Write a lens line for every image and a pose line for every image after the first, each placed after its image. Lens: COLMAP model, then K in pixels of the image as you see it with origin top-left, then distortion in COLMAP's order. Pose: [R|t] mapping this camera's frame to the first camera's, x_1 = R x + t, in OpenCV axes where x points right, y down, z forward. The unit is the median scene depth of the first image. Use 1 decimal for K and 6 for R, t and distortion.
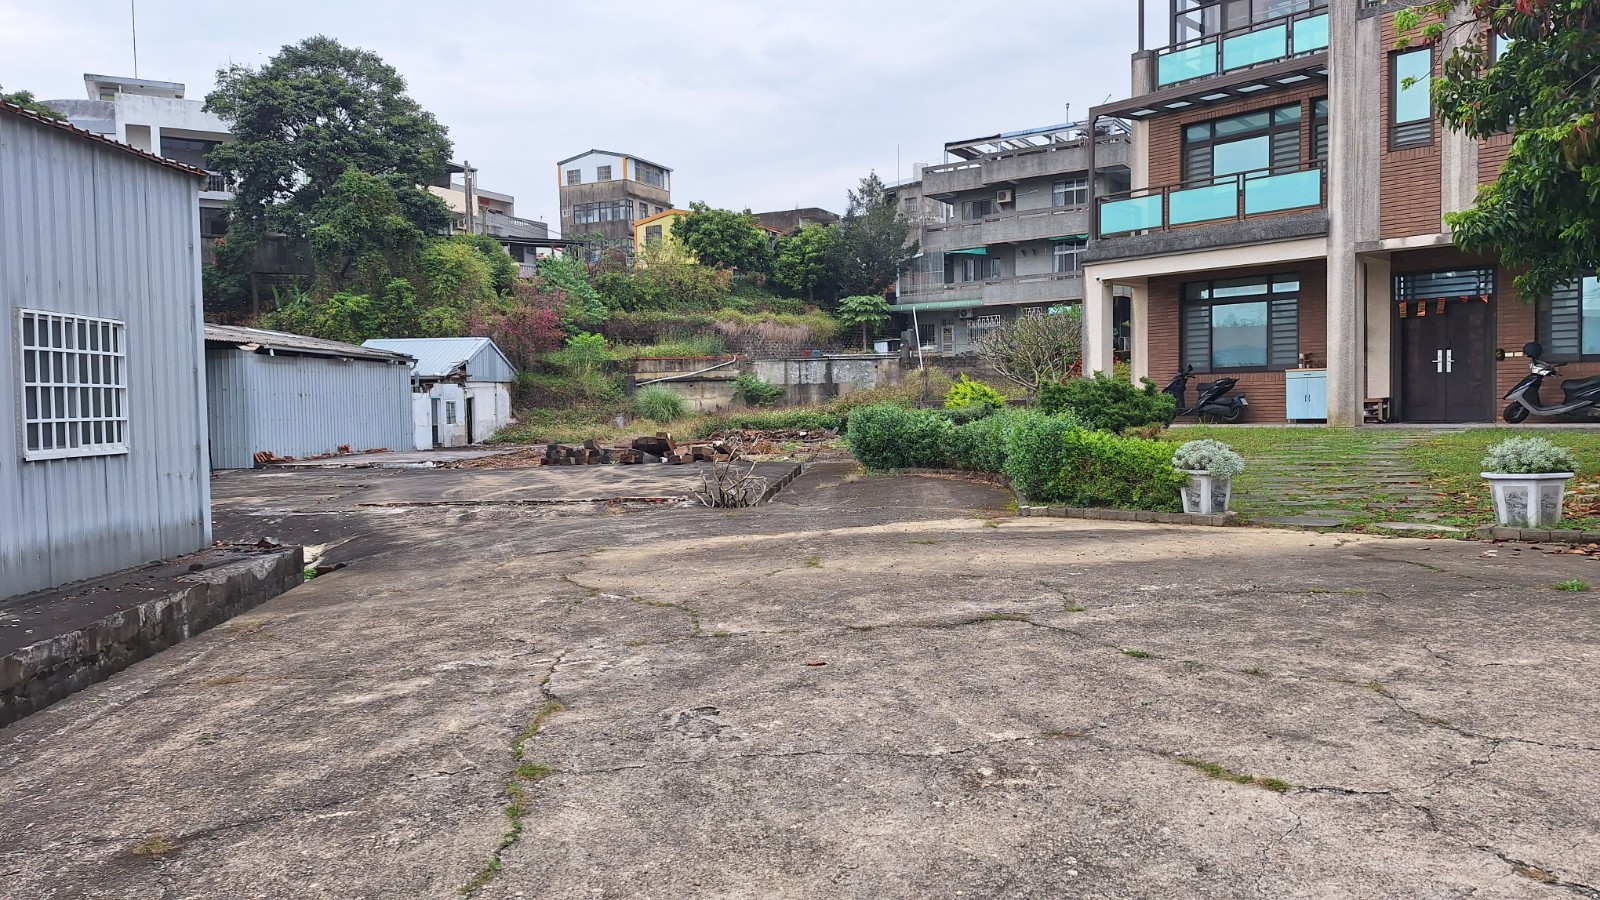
lens RADIAL K [[1148.1, 0, 820.3], [0, 1148.1, 427.3], [0, 0, 1]] dist [0.102748, -0.138417]
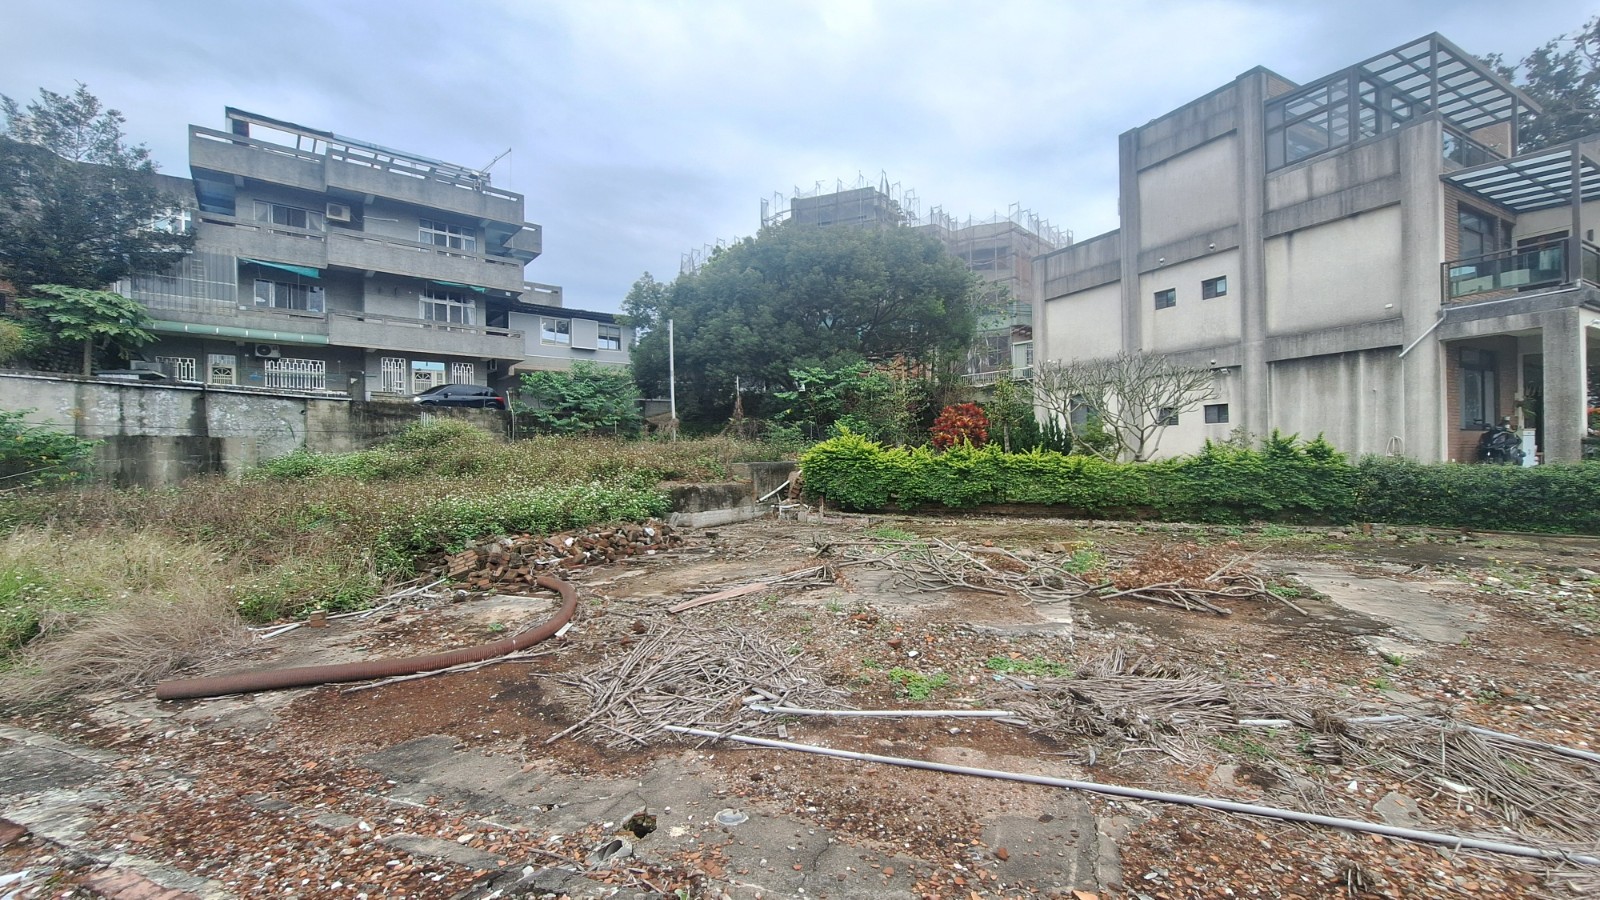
lens RADIAL K [[651.7, 0, 807.4], [0, 651.7, 455.1], [0, 0, 1]] dist [0.003117, 0.000363]
pose [[0.305561, 0.017490, 0.952012, -0.244039], [0.031822, 0.999085, -0.028569, -0.017085], [-0.951641, 0.039024, 0.304725, 0.847517]]
